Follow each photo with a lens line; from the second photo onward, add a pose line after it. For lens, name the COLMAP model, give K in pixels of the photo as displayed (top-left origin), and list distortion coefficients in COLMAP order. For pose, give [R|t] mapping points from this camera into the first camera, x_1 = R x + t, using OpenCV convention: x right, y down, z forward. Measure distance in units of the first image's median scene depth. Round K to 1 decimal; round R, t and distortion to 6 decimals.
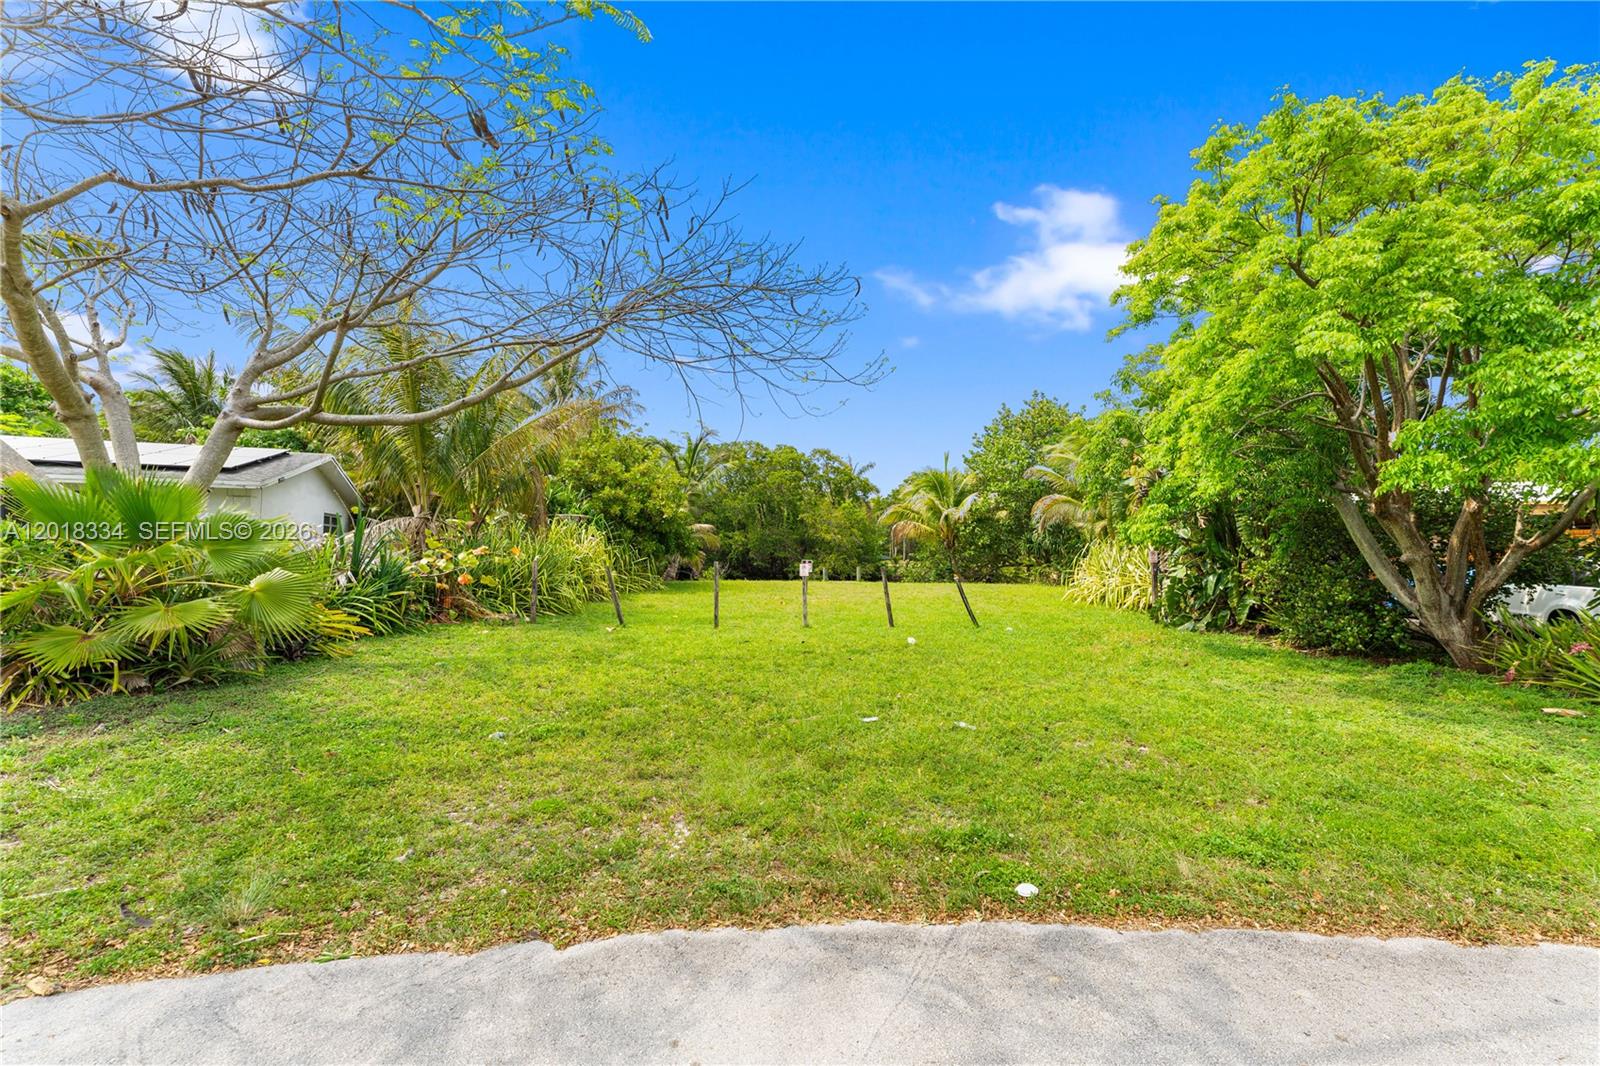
lens RADIAL K [[645.3, 0, 780.2], [0, 645.3, 544.9], [0, 0, 1]] dist [-0.017615, -0.000392]
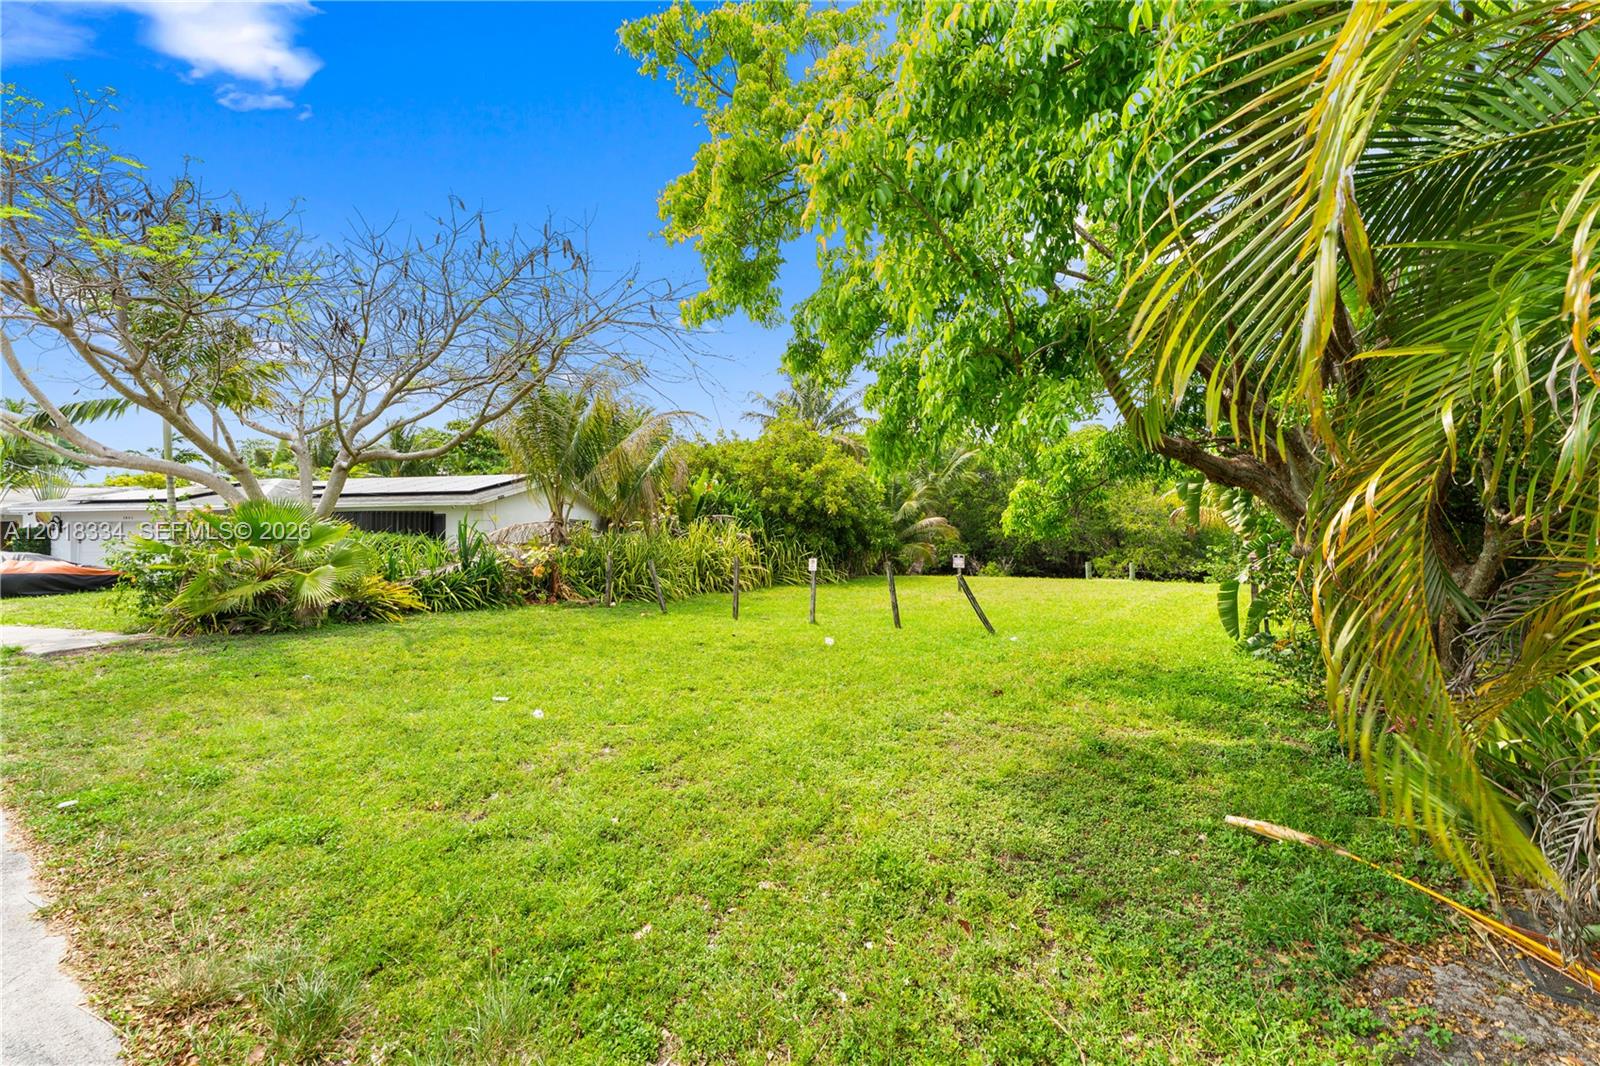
lens RADIAL K [[645.3, 0, 780.2], [0, 645.3, 544.9], [0, 0, 1]] dist [-0.017615, -0.000392]
pose [[0.847362, -0.012867, -0.530859, 0.194196], [0.016217, 0.999867, 0.001651, 0.003156], [0.530767, -0.010008, 0.847458, 0.065388]]
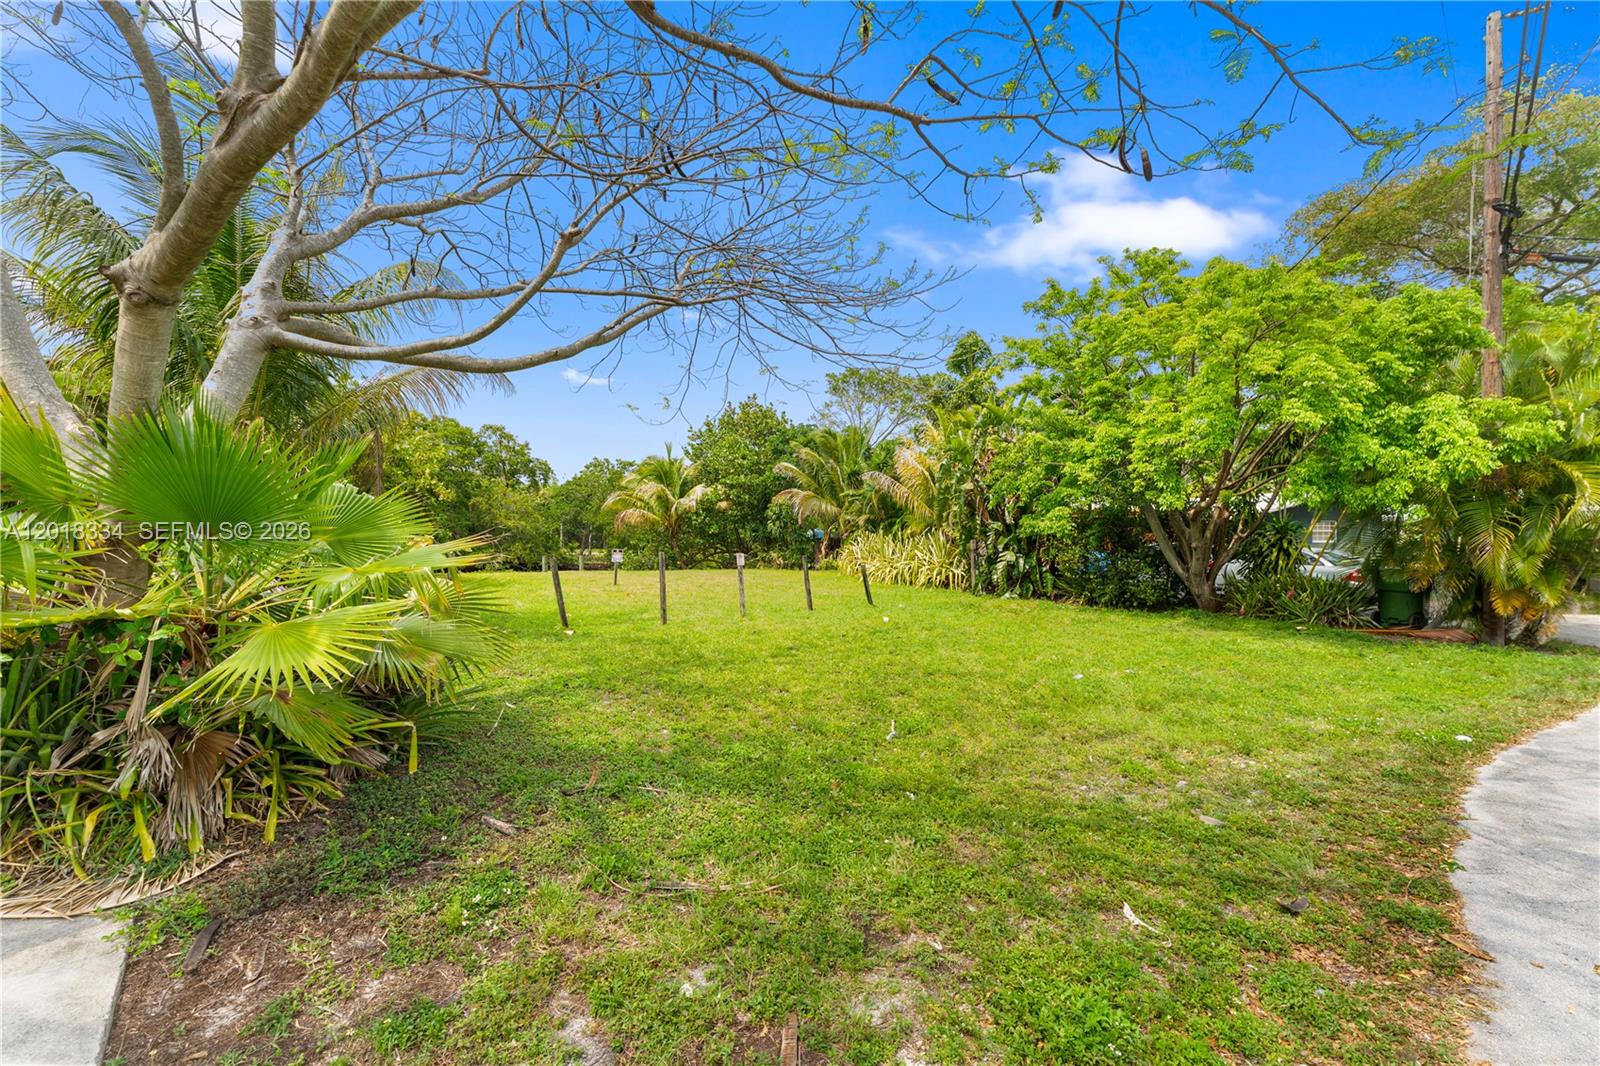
lens RADIAL K [[645.3, 0, 780.2], [0, 645.3, 544.9], [0, 0, 1]] dist [-0.017615, -0.000392]
pose [[0.828600, -0.006176, 0.559807, -0.183918], [-0.005353, 0.999806, 0.018955, -0.001579], [-0.559816, -0.018703, 0.828406, 0.049908]]
